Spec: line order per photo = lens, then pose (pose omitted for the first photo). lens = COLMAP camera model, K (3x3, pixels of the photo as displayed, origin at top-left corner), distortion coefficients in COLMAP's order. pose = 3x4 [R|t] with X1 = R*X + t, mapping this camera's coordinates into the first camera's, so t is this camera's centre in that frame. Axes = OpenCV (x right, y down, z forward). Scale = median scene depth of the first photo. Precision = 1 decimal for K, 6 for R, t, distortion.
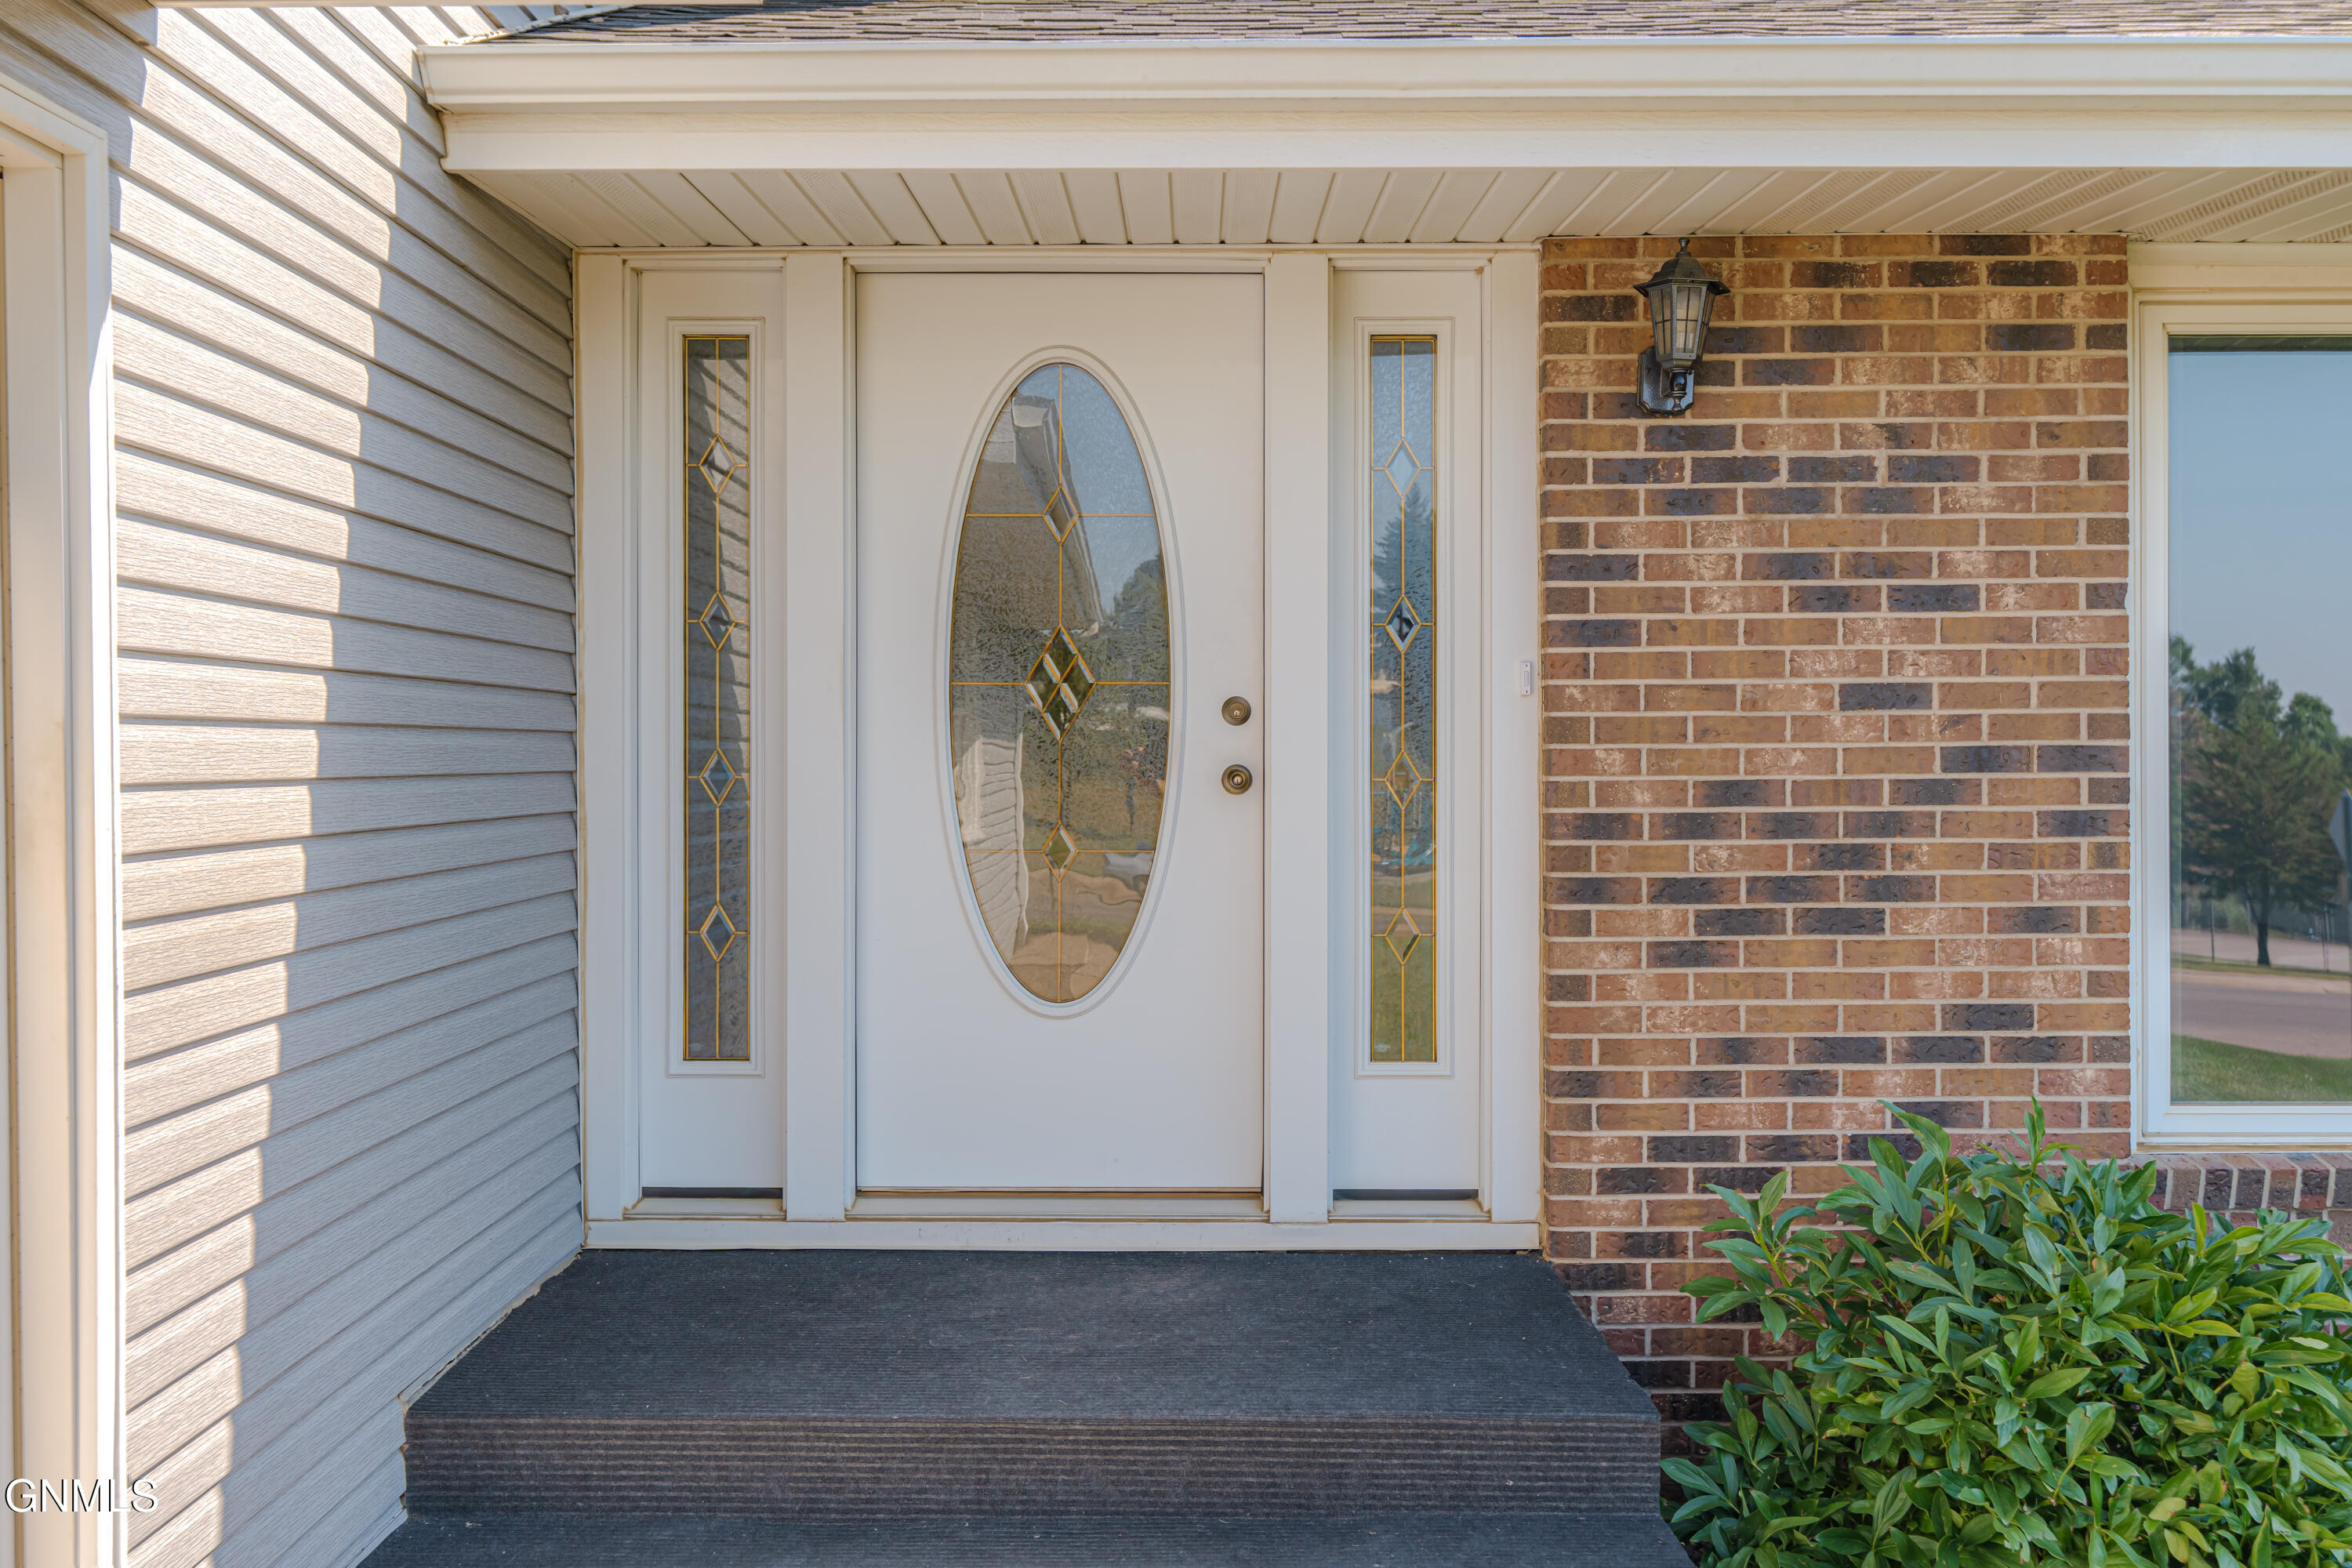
lens RADIAL K [[1778.6, 0, 1170.1], [0, 1778.6, 784.0], [0, 0, 1]] dist [-0.010764, -0.000741]
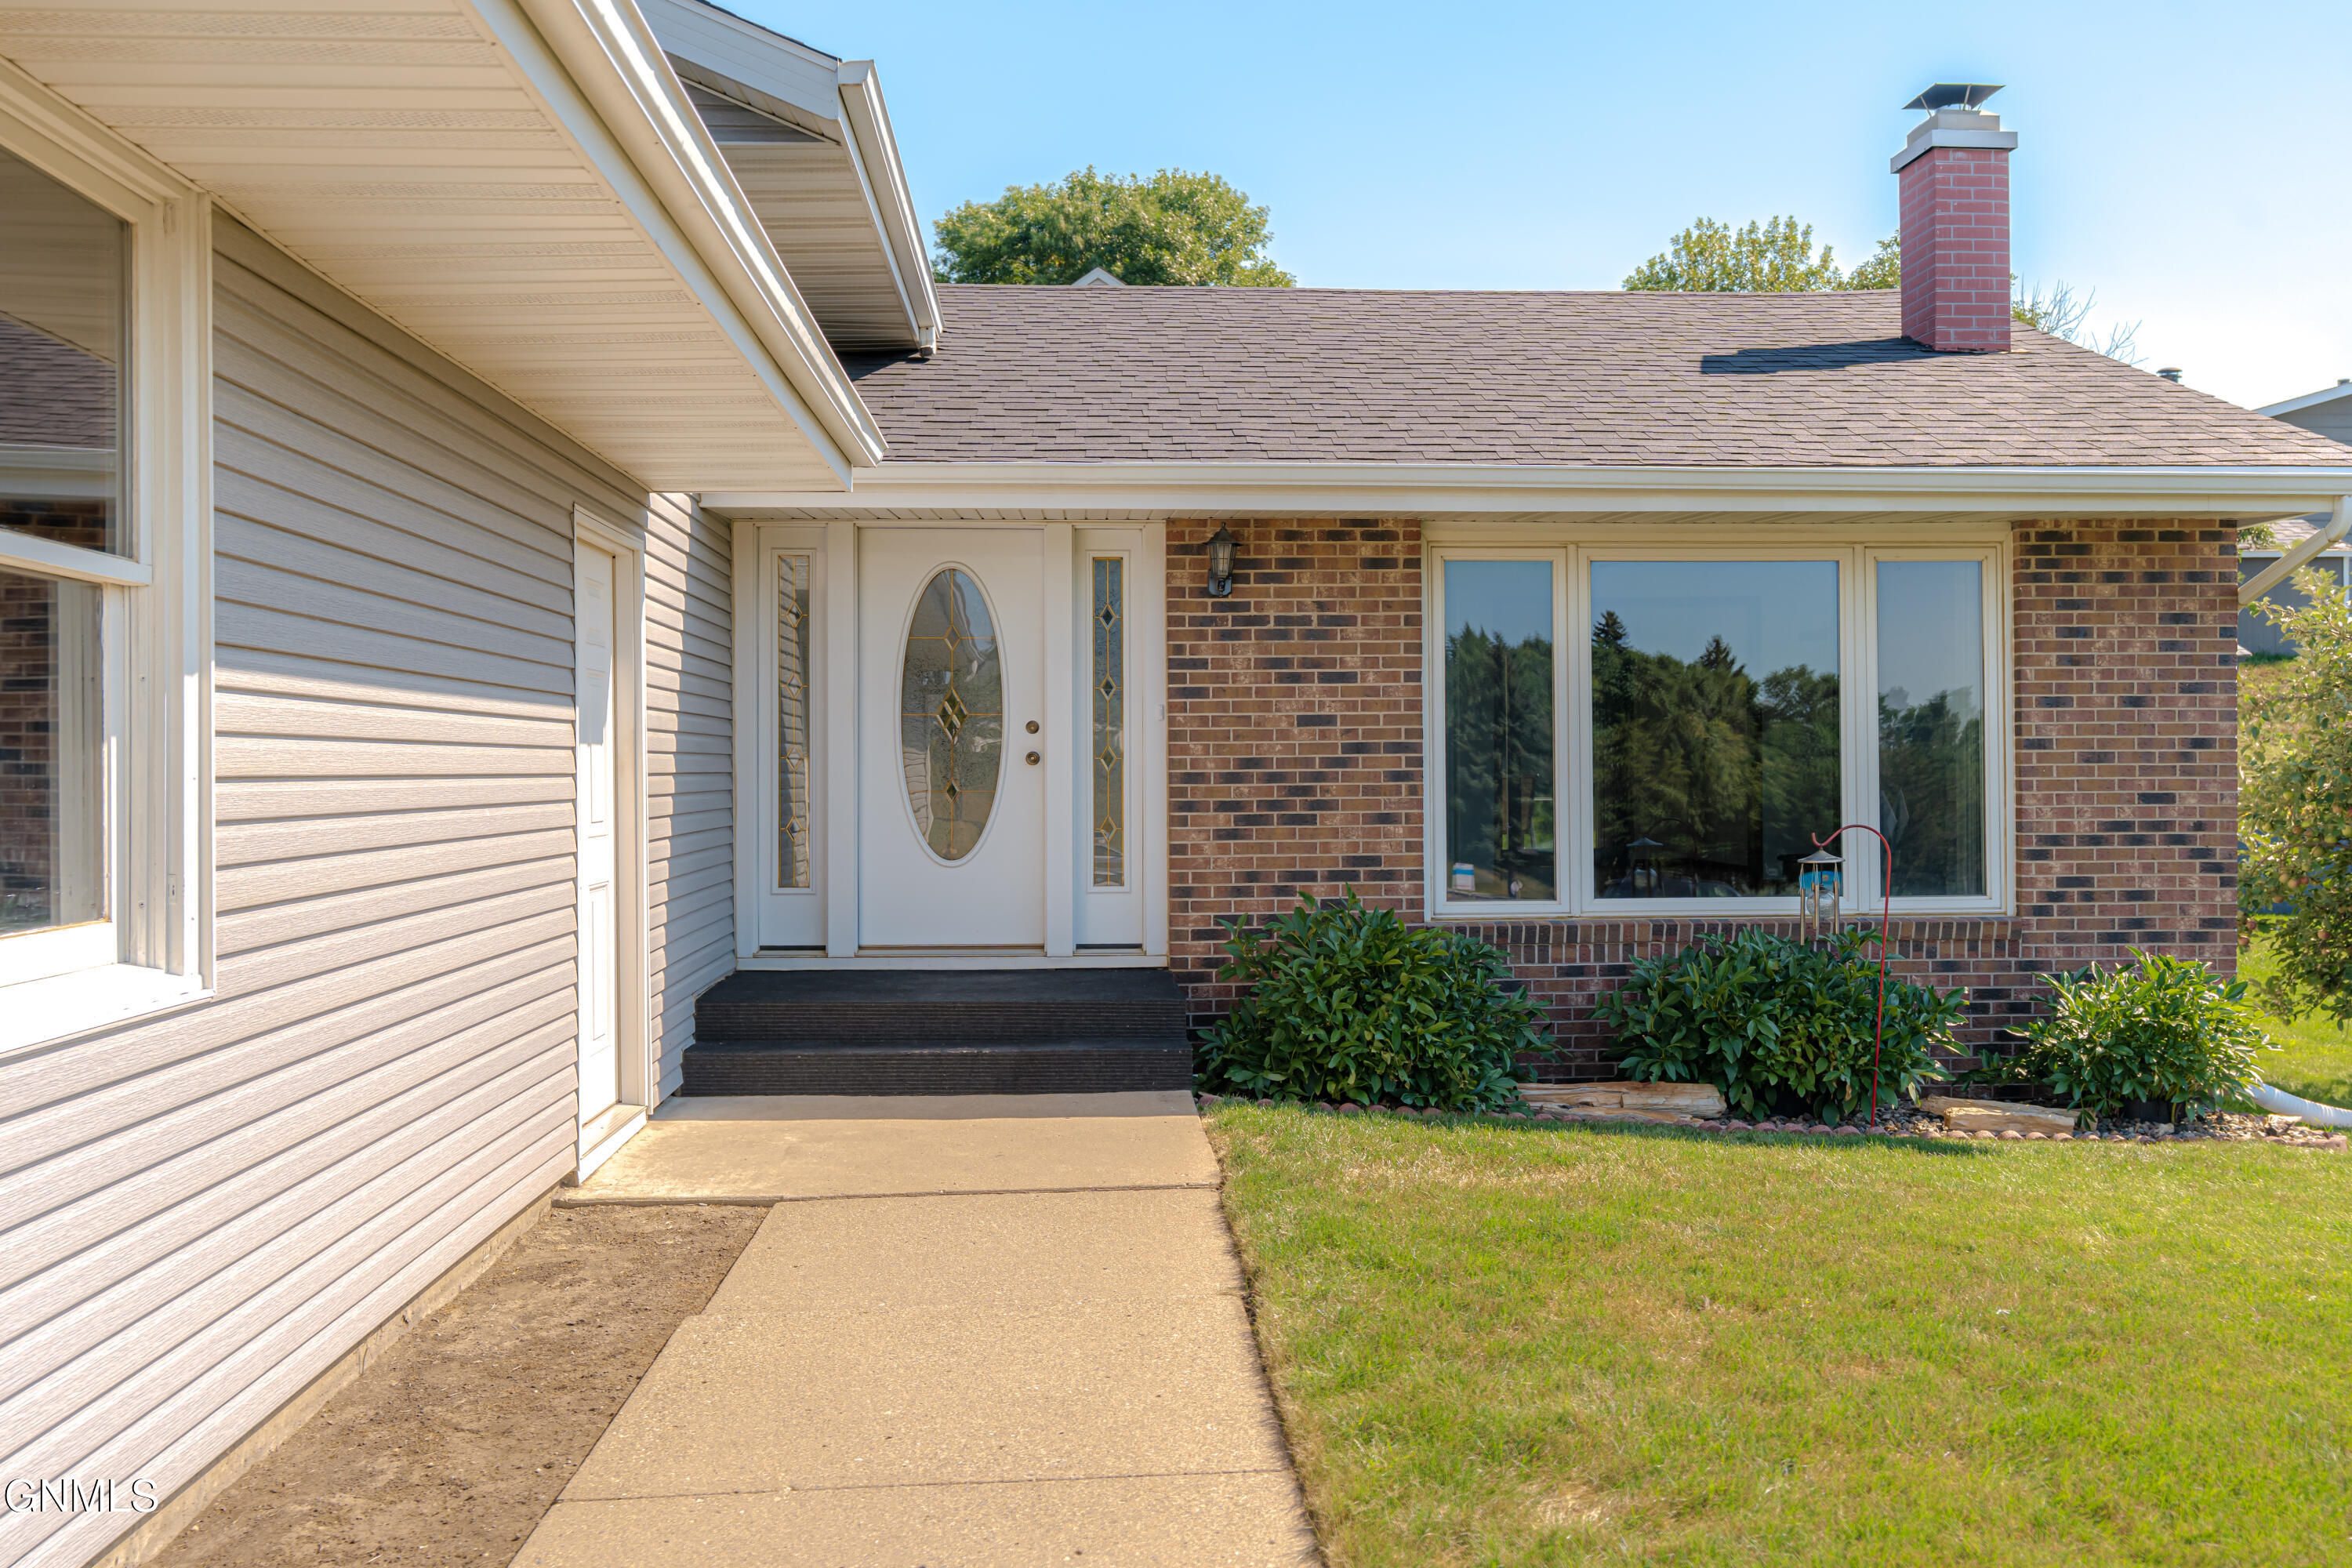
lens RADIAL K [[1778.6, 0, 1180.2], [0, 1778.6, 777.3], [0, 0, 1]] dist [-0.010764, -0.000741]
pose [[0.997907, -0.002330, 0.064624, 0.080601], [0.003282, 0.999888, -0.014616, 0.056054], [-0.064583, 0.014797, 0.997803, -1.261446]]
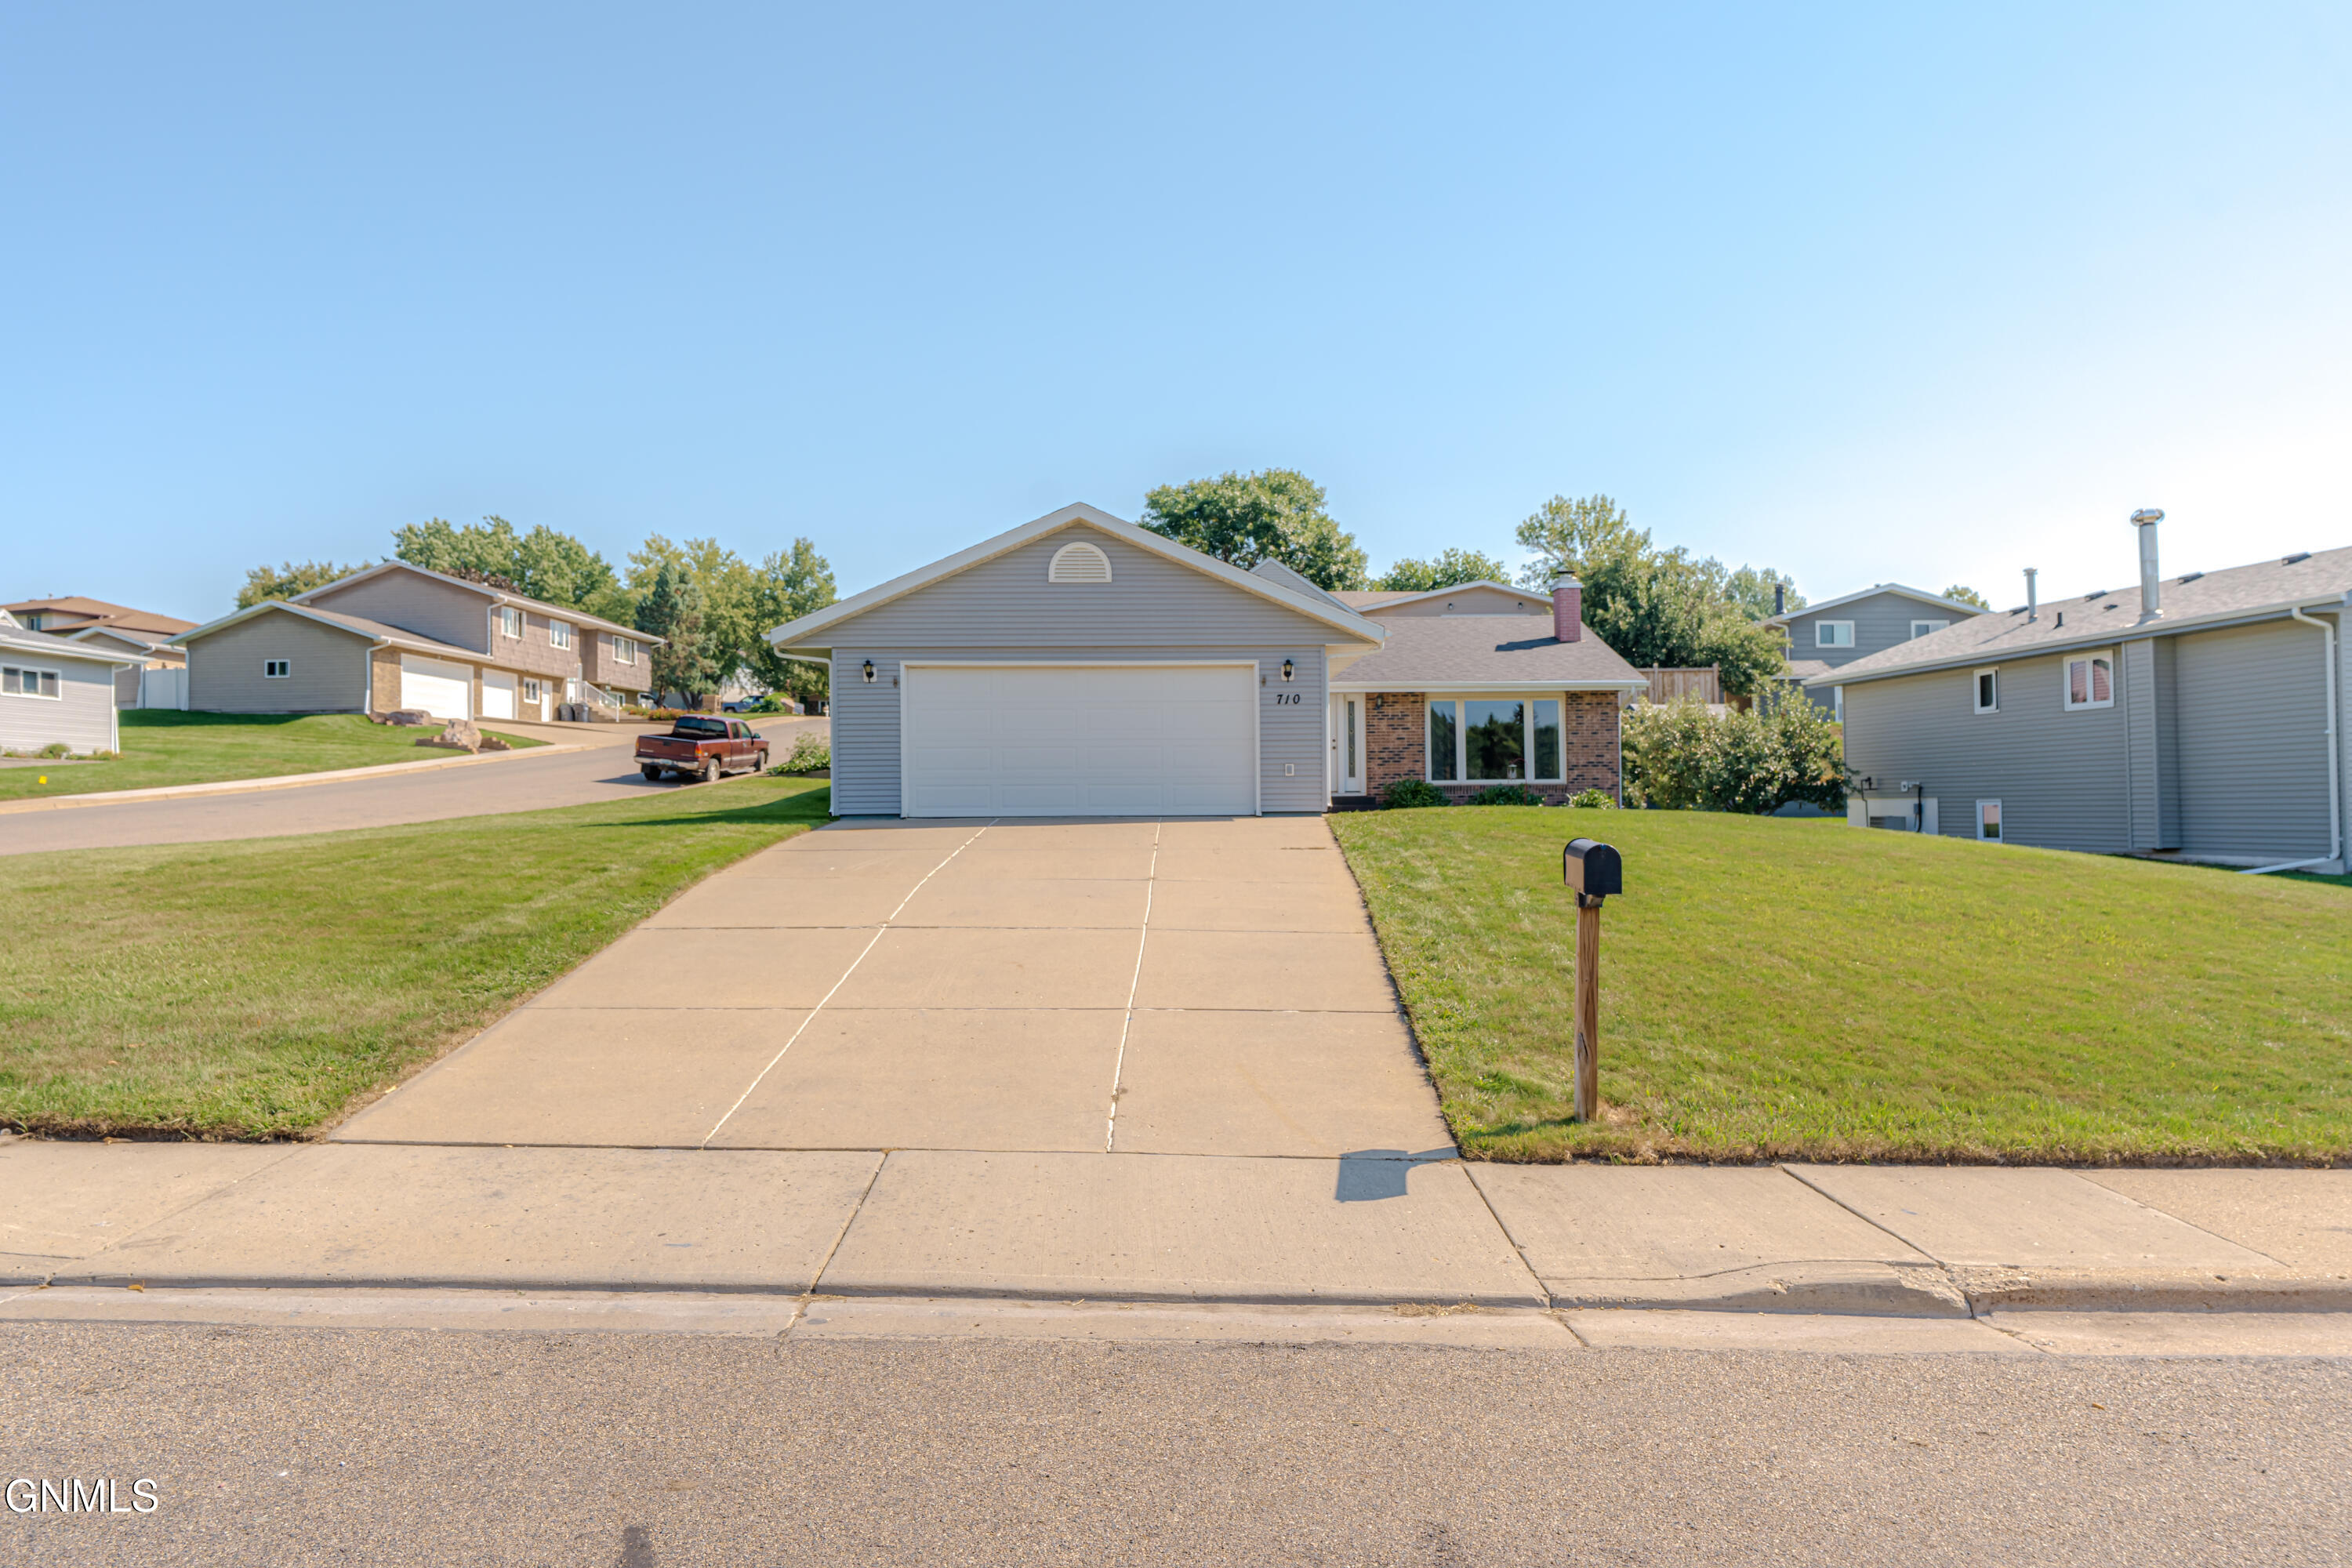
lens RADIAL K [[1084.1, 0, 1181.9], [0, 1084.1, 780.8], [0, 0, 1]] dist [-0.008829, 0.002715]
pose [[0.999986, -0.003953, -0.003573, -0.794772], [0.003833, 0.999452, -0.032874, 0.378807], [0.003701, 0.032860, 0.999453, -5.027230]]
